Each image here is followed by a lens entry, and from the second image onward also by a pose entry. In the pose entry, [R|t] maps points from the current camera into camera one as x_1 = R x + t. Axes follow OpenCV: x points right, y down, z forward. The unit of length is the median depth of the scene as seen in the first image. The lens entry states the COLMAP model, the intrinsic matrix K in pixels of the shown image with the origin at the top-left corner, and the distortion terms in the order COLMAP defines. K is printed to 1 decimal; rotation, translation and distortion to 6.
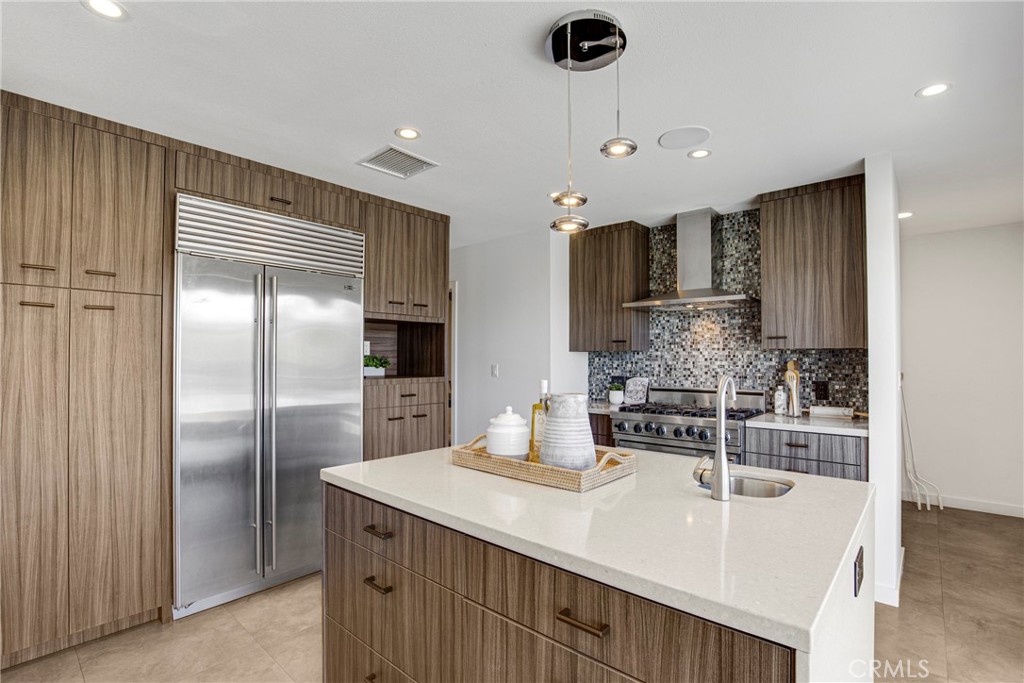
lens RADIAL K [[485.1, 0, 512.0], [0, 485.1, 341.5], [0, 0, 1]] dist [-0.022444, 0.000681]
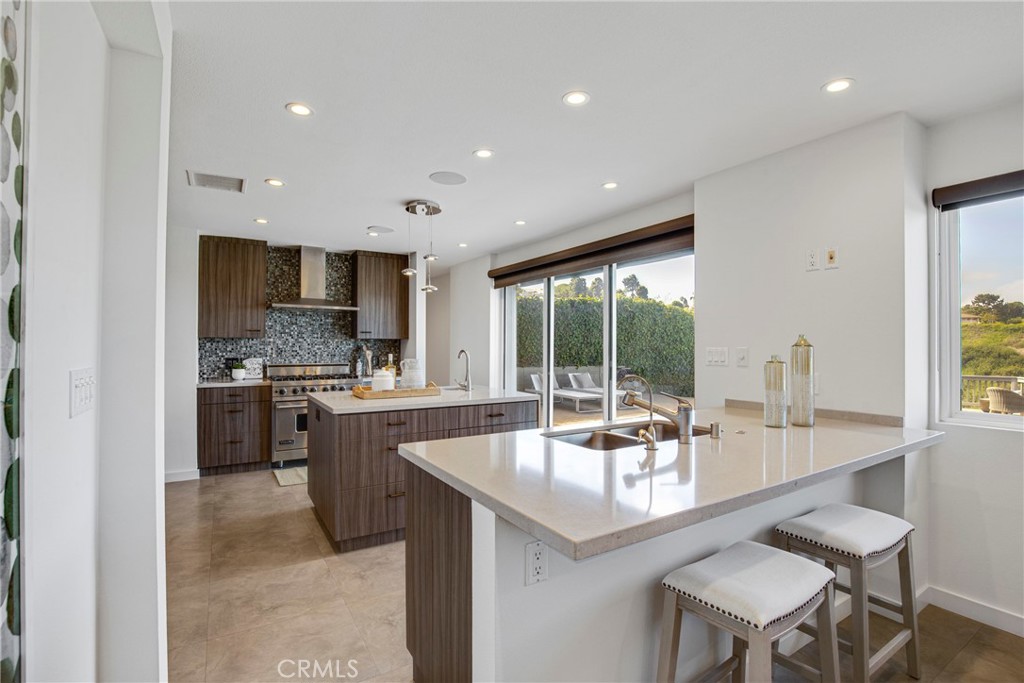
lens RADIAL K [[485.1, 0, 512.0], [0, 485.1, 341.5], [0, 0, 1]] dist [-0.022444, 0.000681]
pose [[0.281783, 0.004474, 0.959468, -0.844666], [-0.034992, 0.999372, 0.005617, -0.002442], [-0.958840, -0.035157, 0.281762, -0.035947]]
